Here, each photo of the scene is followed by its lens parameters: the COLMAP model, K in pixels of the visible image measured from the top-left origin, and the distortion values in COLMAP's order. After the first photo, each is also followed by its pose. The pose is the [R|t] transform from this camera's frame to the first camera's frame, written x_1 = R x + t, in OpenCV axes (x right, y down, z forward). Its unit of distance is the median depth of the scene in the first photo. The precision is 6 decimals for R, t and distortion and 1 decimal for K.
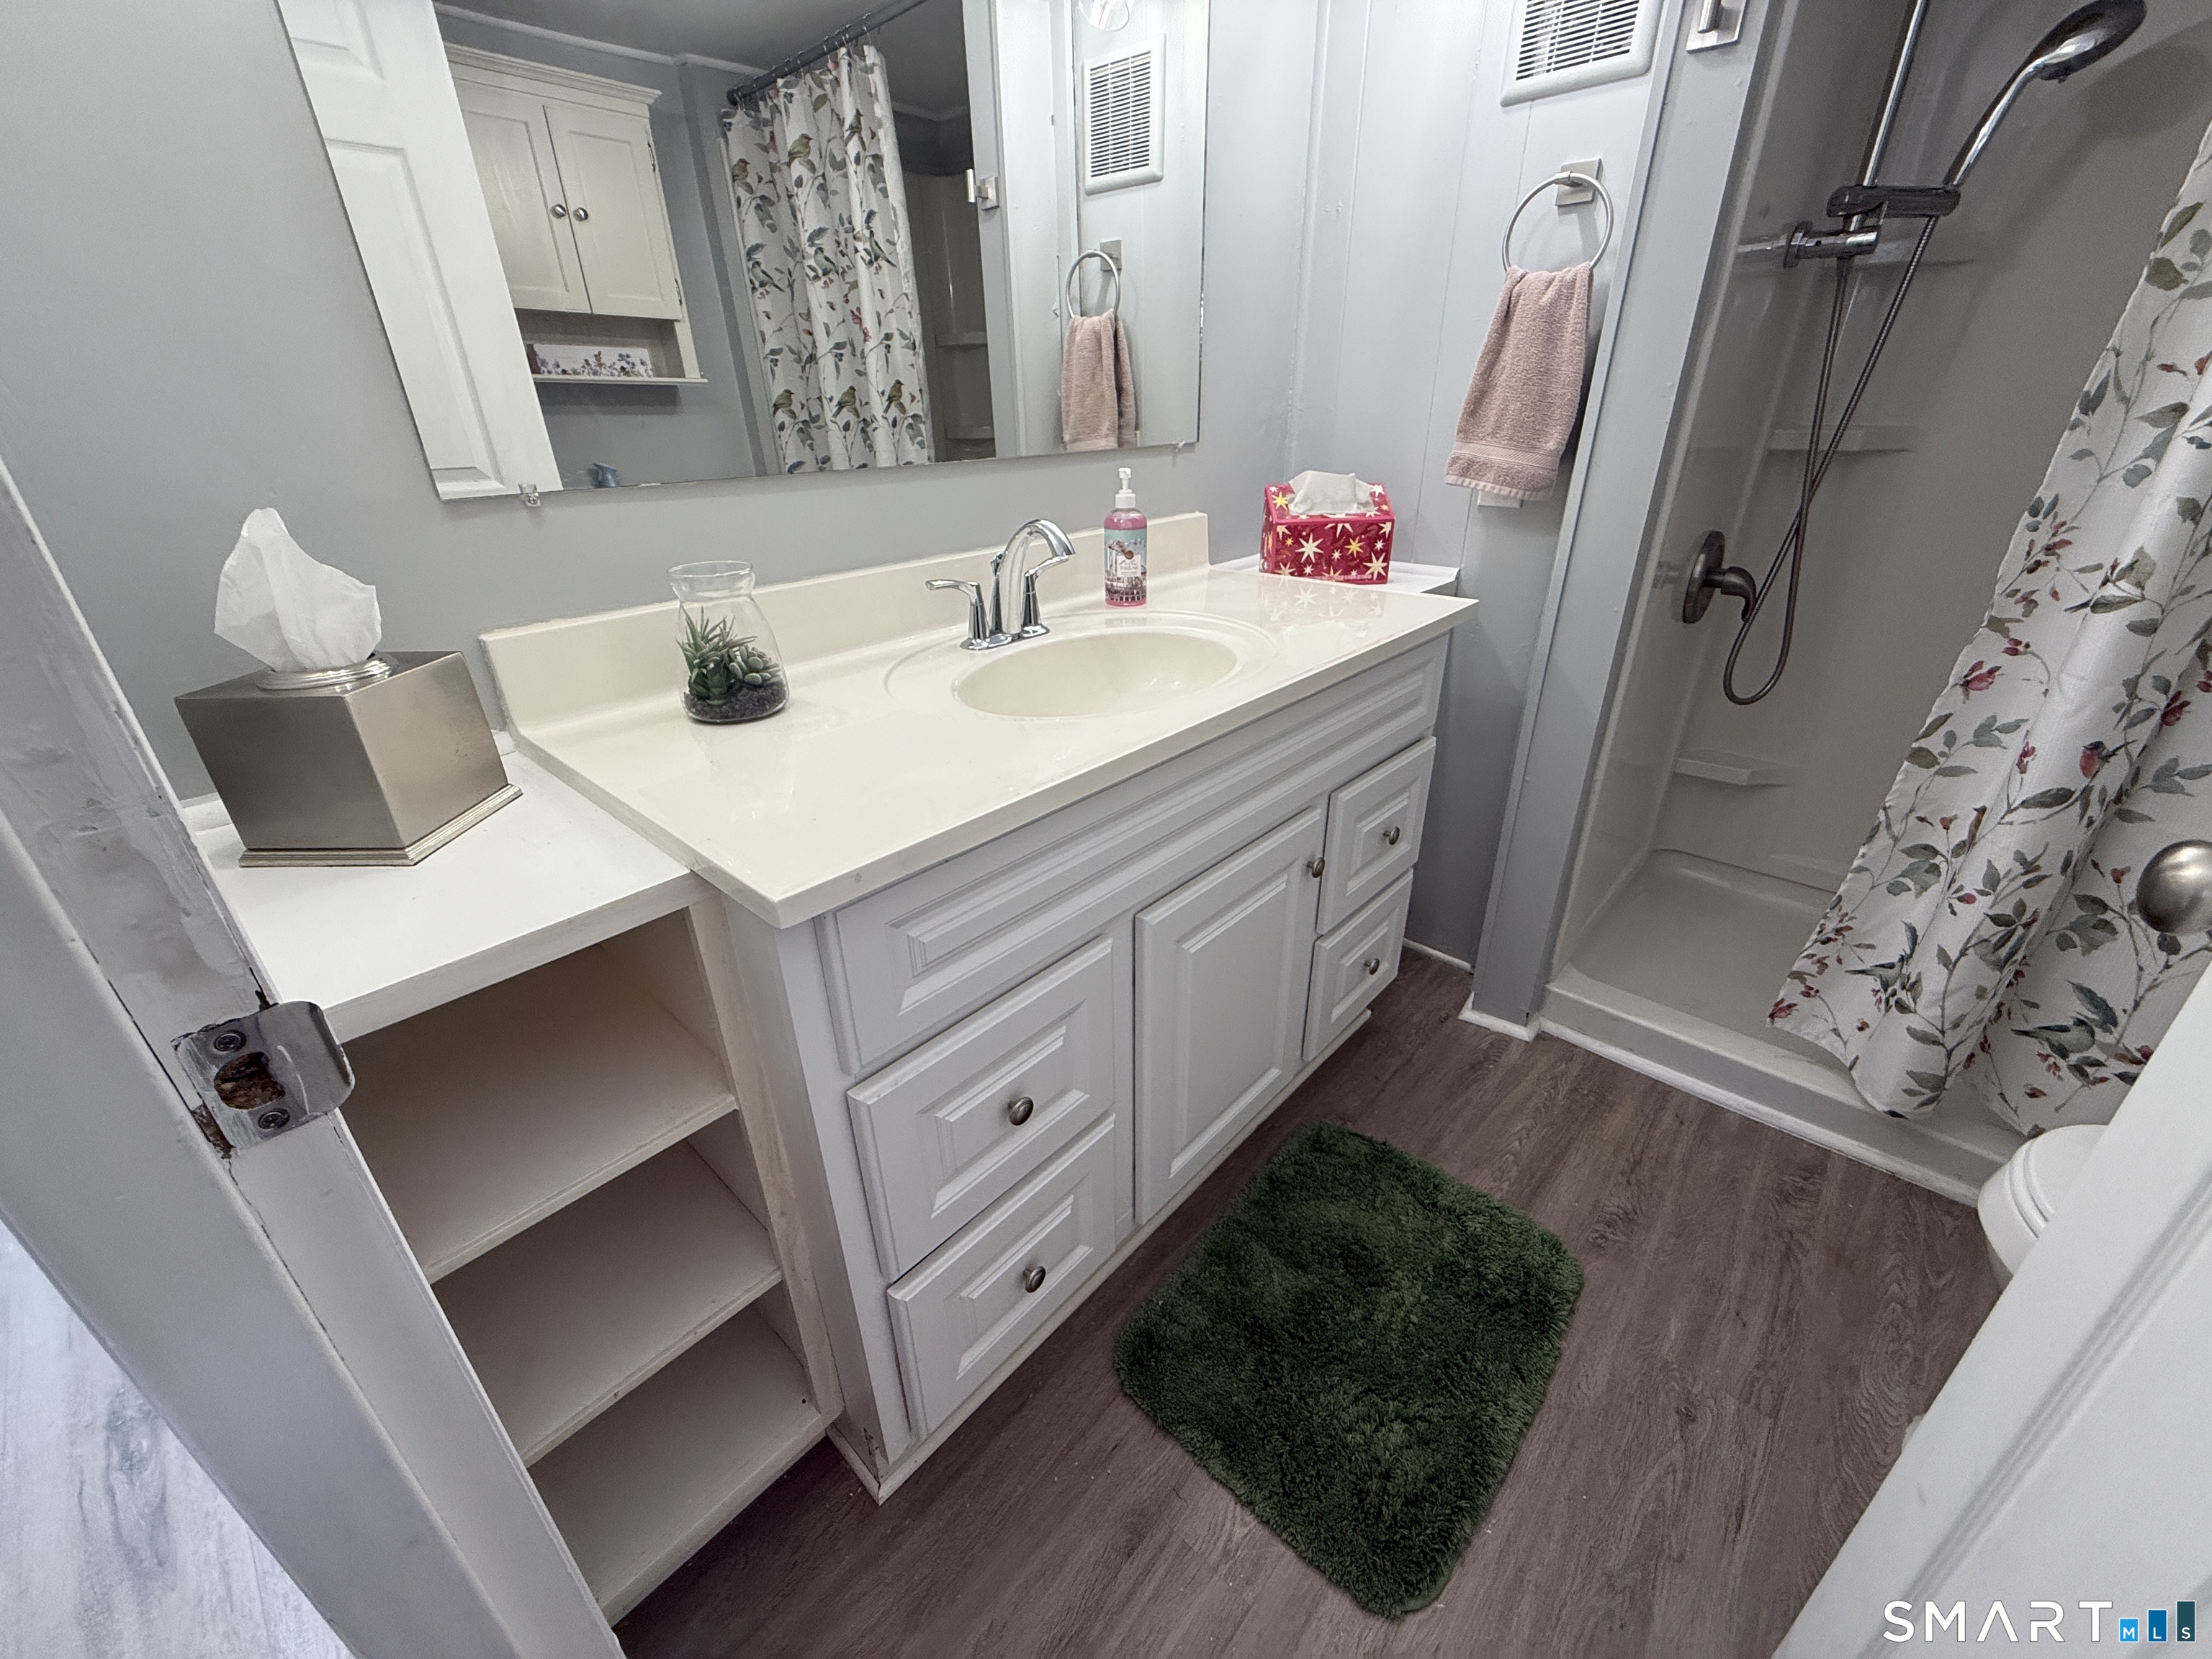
lens RADIAL K [[883.3, 0, 1100.3], [0, 883.3, 831.7], [0, 0, 1]] dist [0.001217, 0.000025]
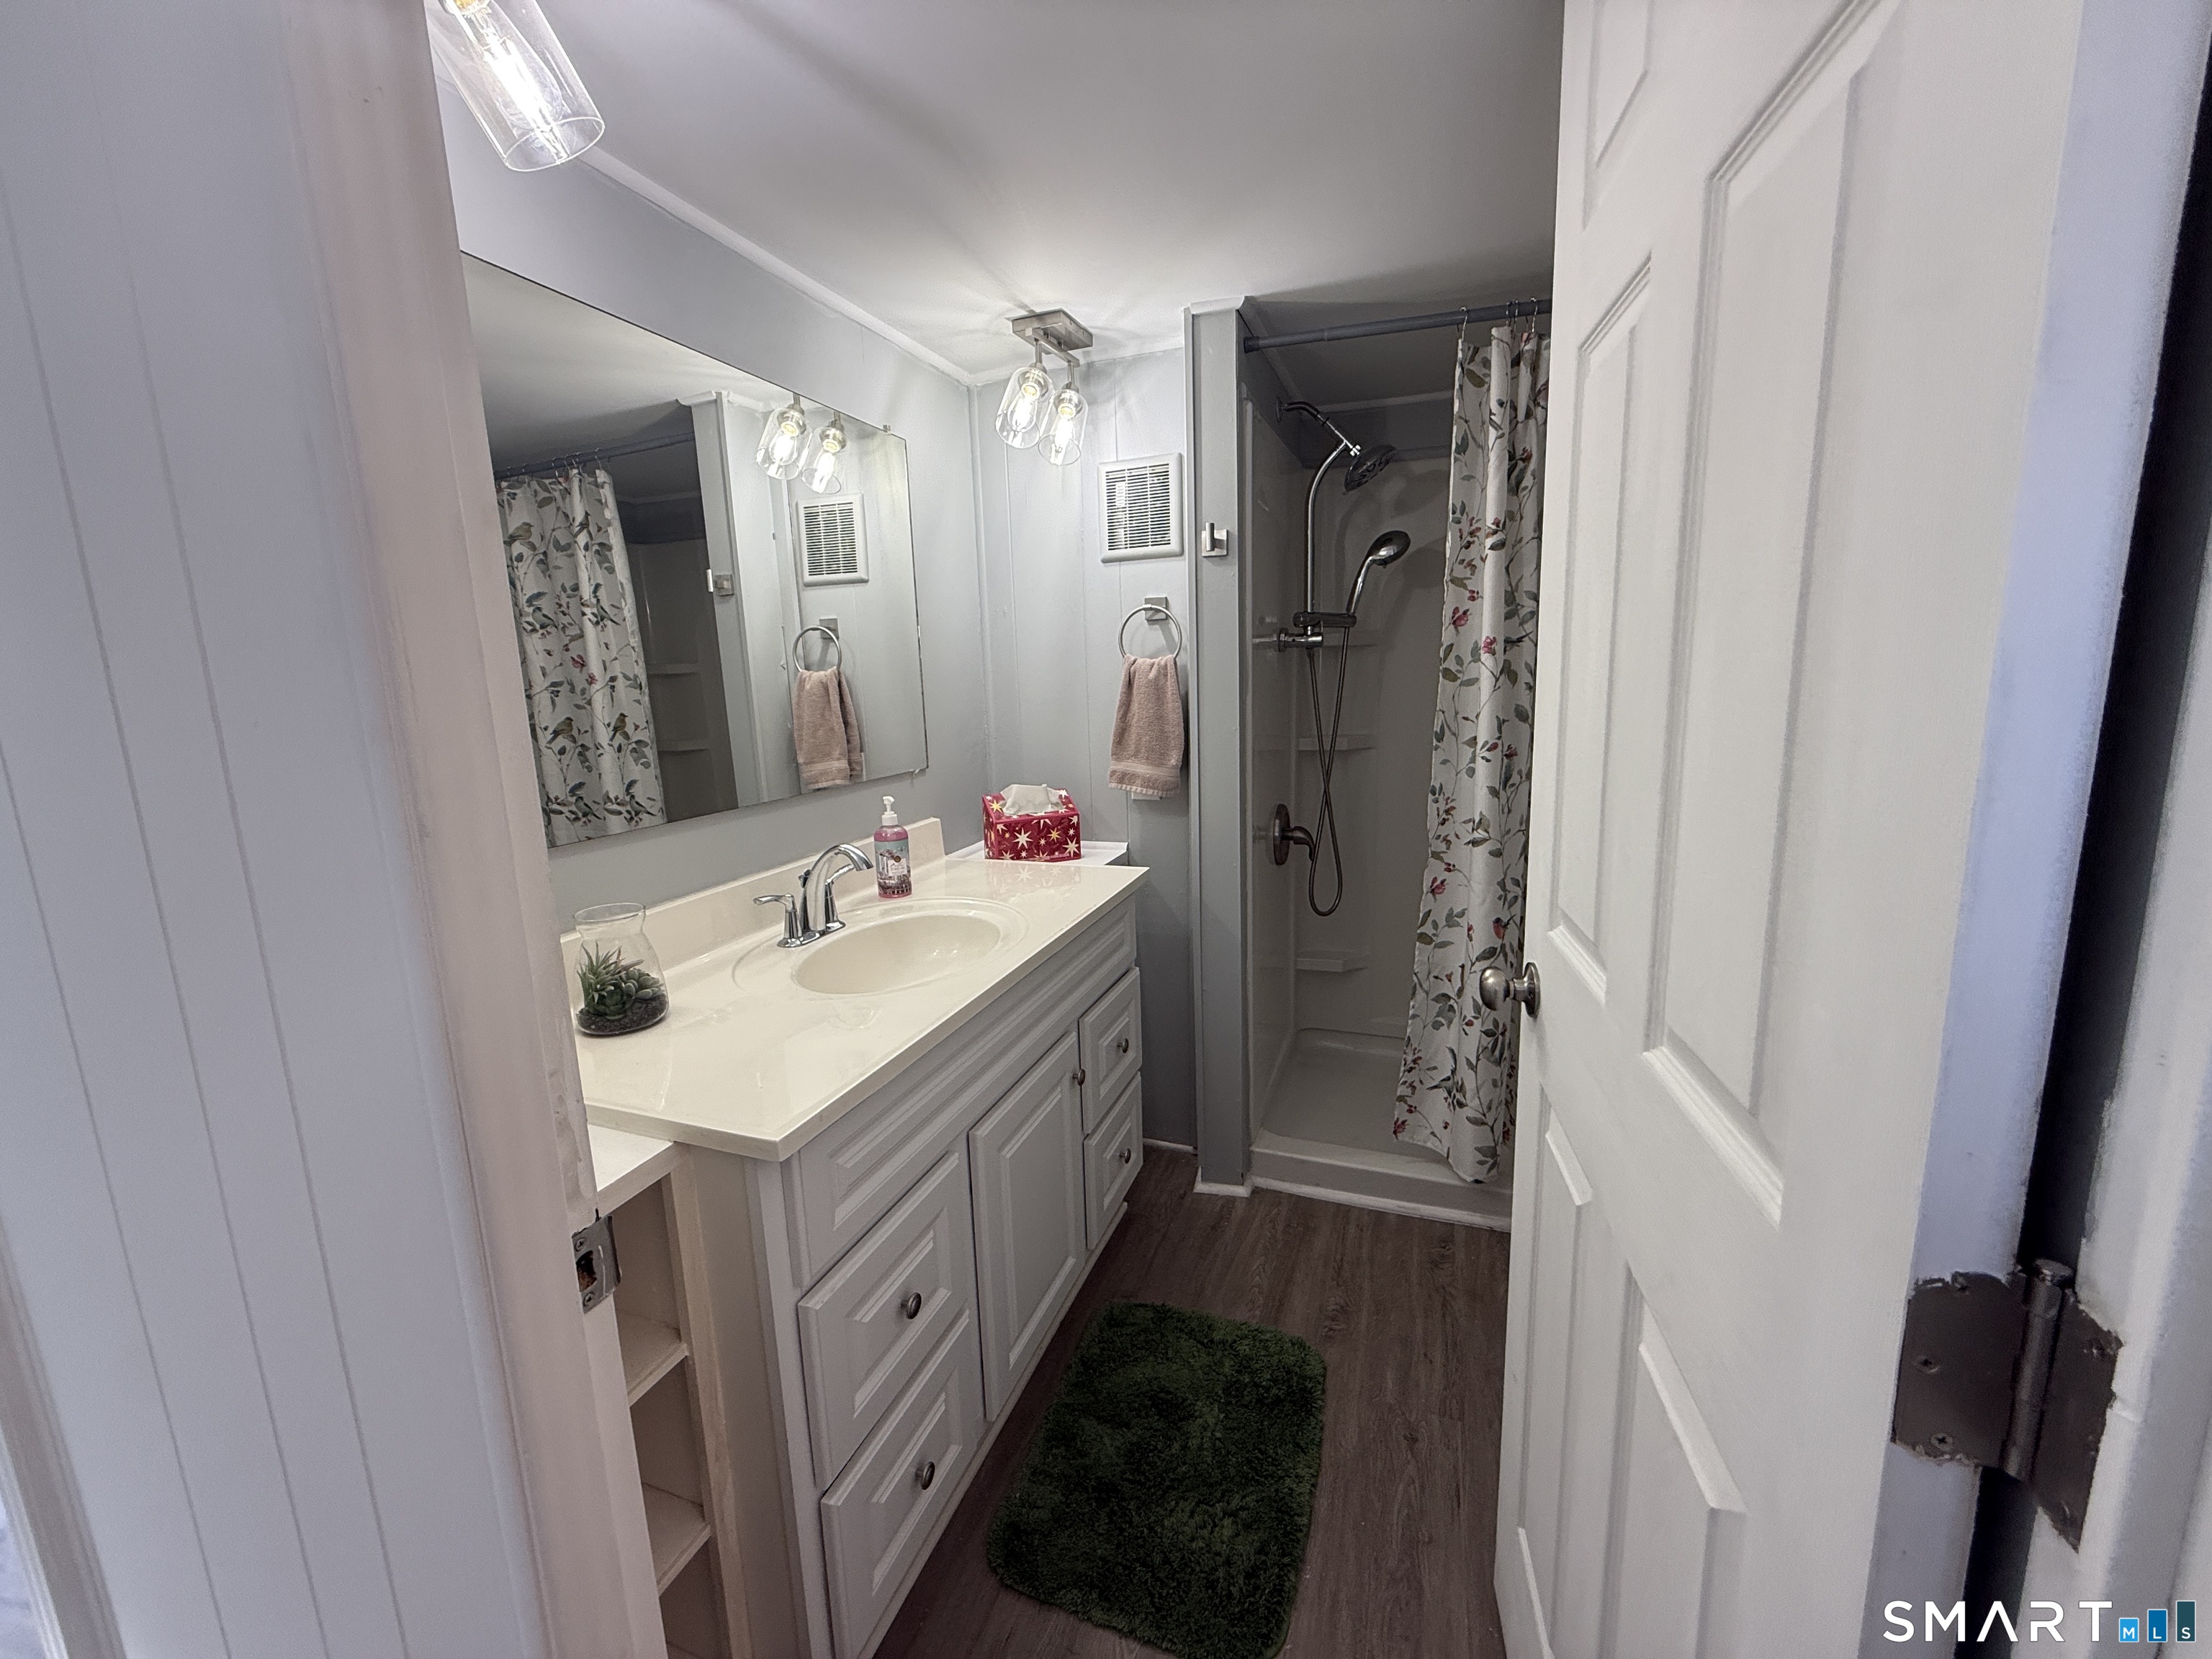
lens RADIAL K [[883.3, 0, 1100.3], [0, 883.3, 831.7], [0, 0, 1]] dist [0.001217, 0.000025]
pose [[0.927680, -0.078330, 0.365066, -0.154652], [0.178394, 0.951912, -0.249078, 0.022074], [-0.328001, 0.296190, 0.897043, -0.257254]]
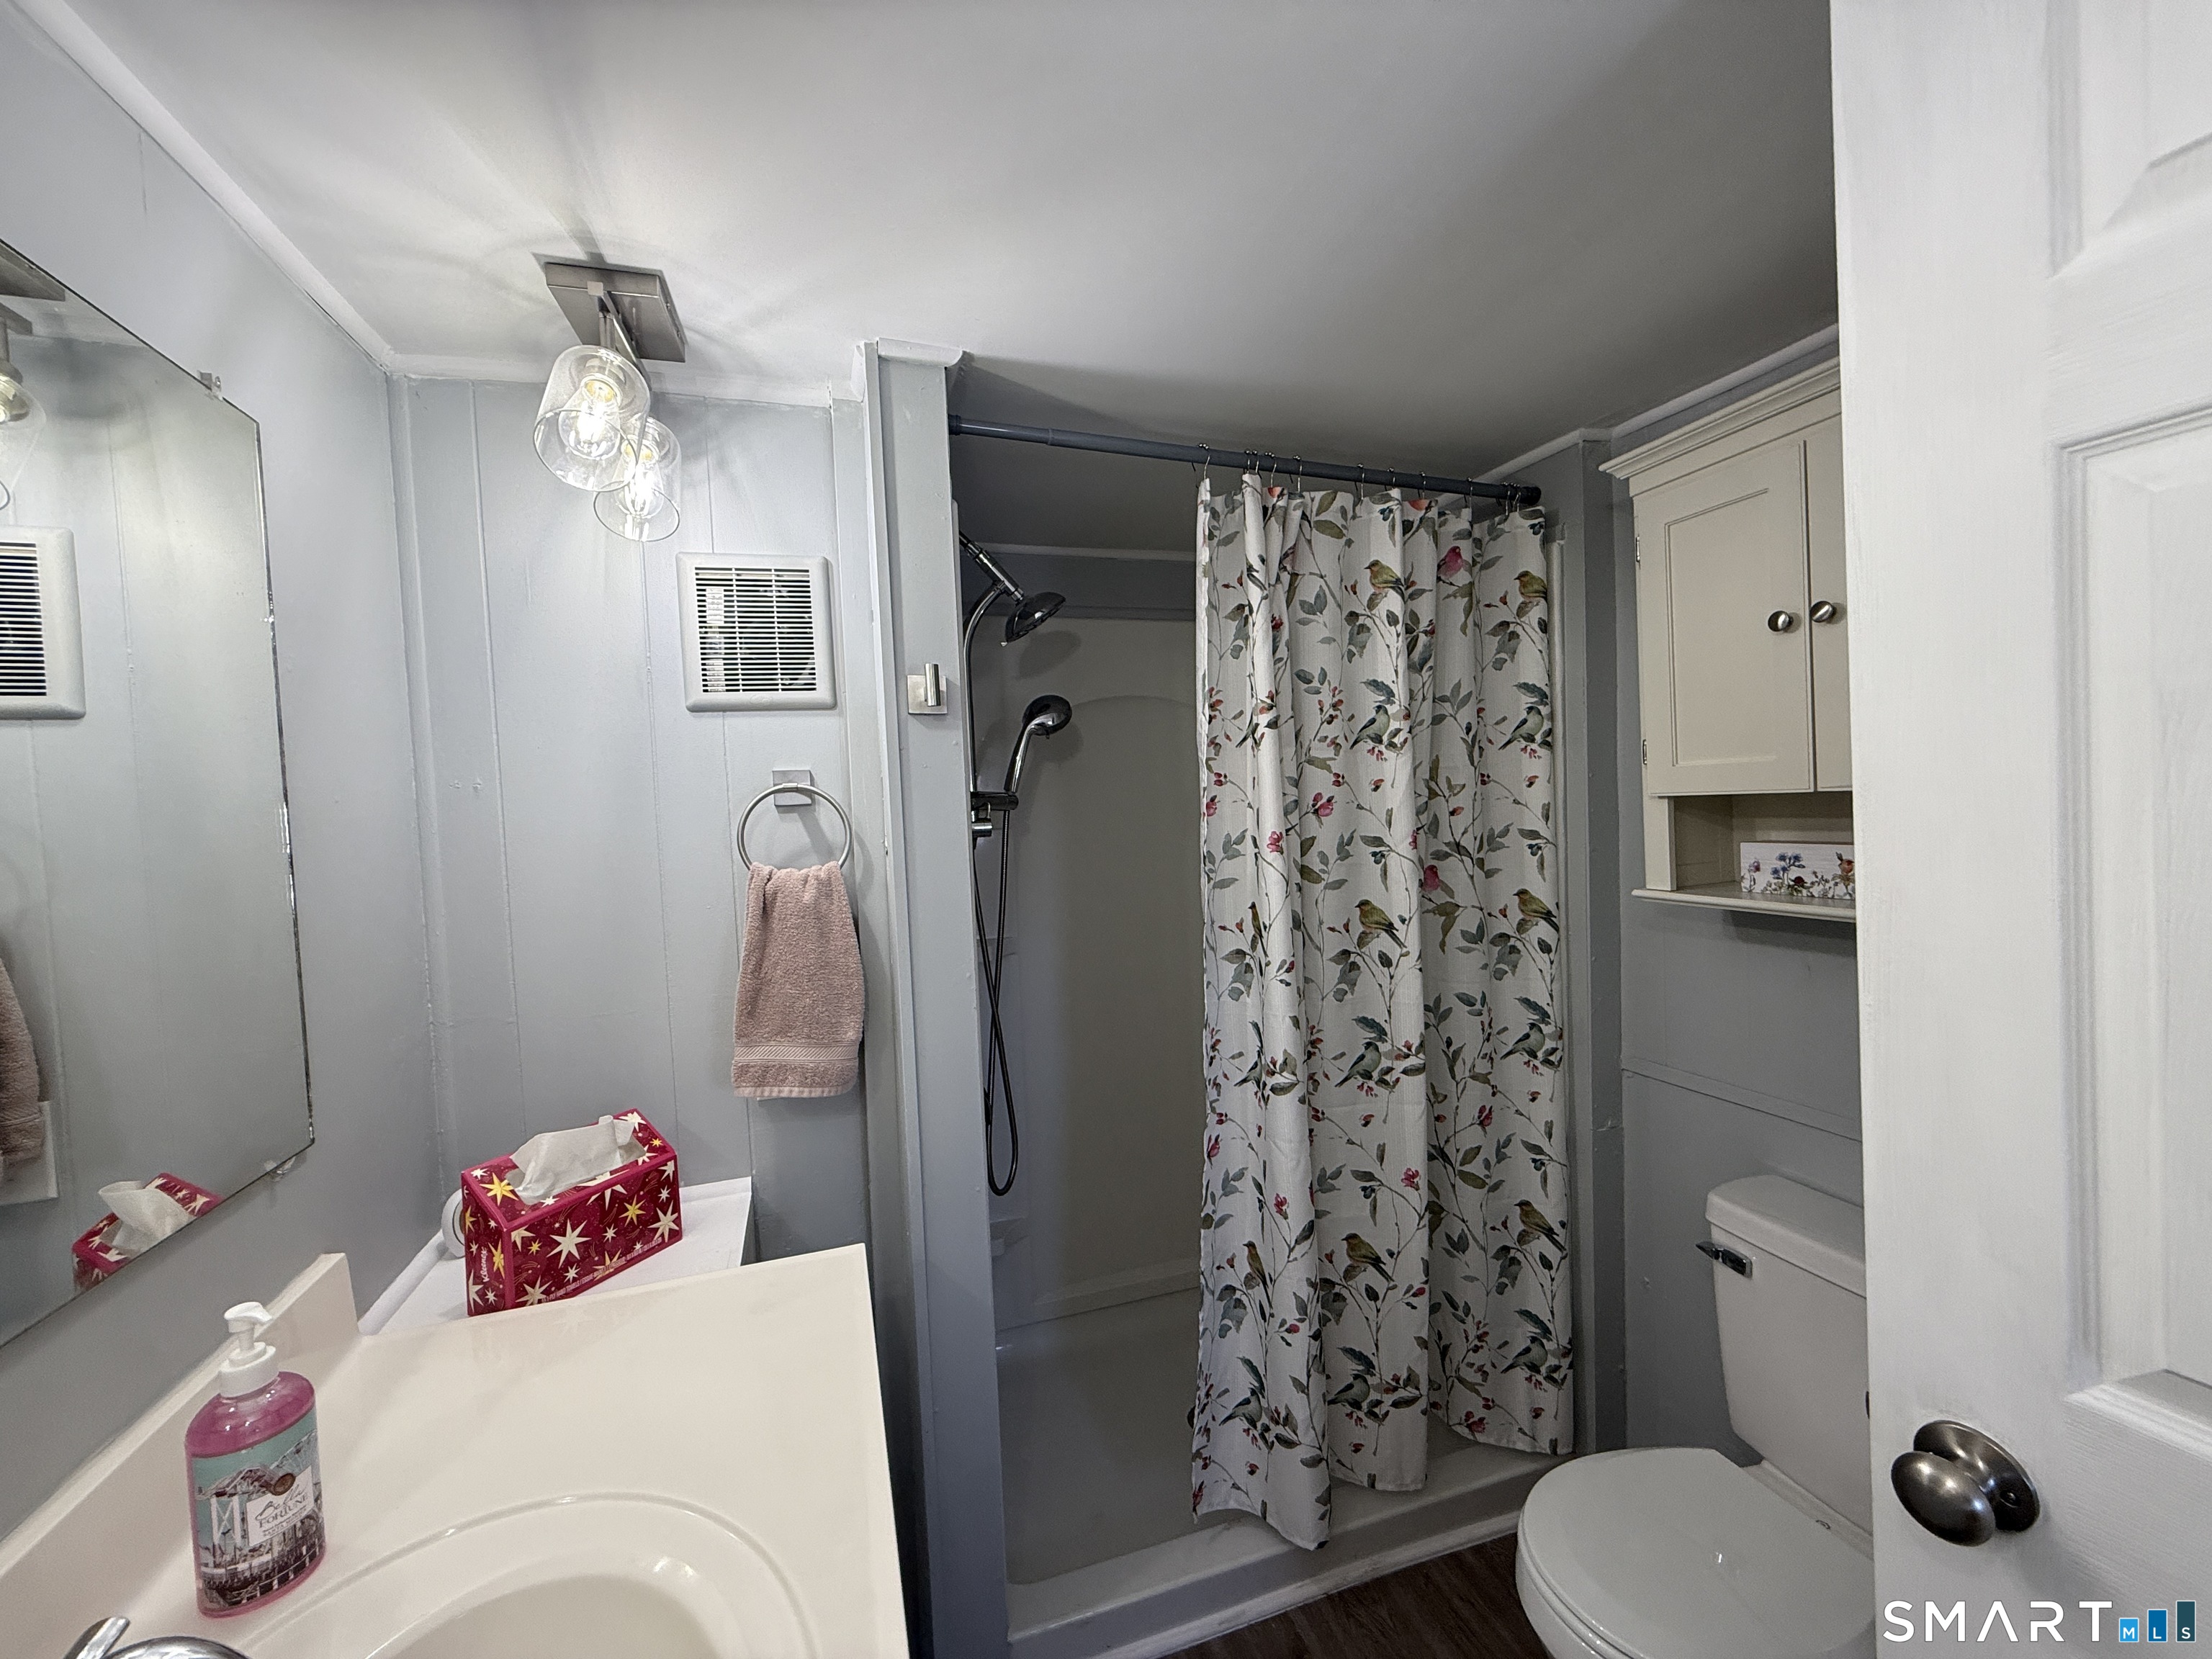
lens RADIAL K [[879.1, 0, 1102.0], [0, 879.1, 831.0], [0, 0, 1]] dist [-0.000185, 0.000147]
pose [[0.496789, -0.032546, 0.867261, -0.135973], [0.413081, 0.887710, -0.203309, -0.332916], [-0.763259, 0.459251, 0.454449, 0.297656]]
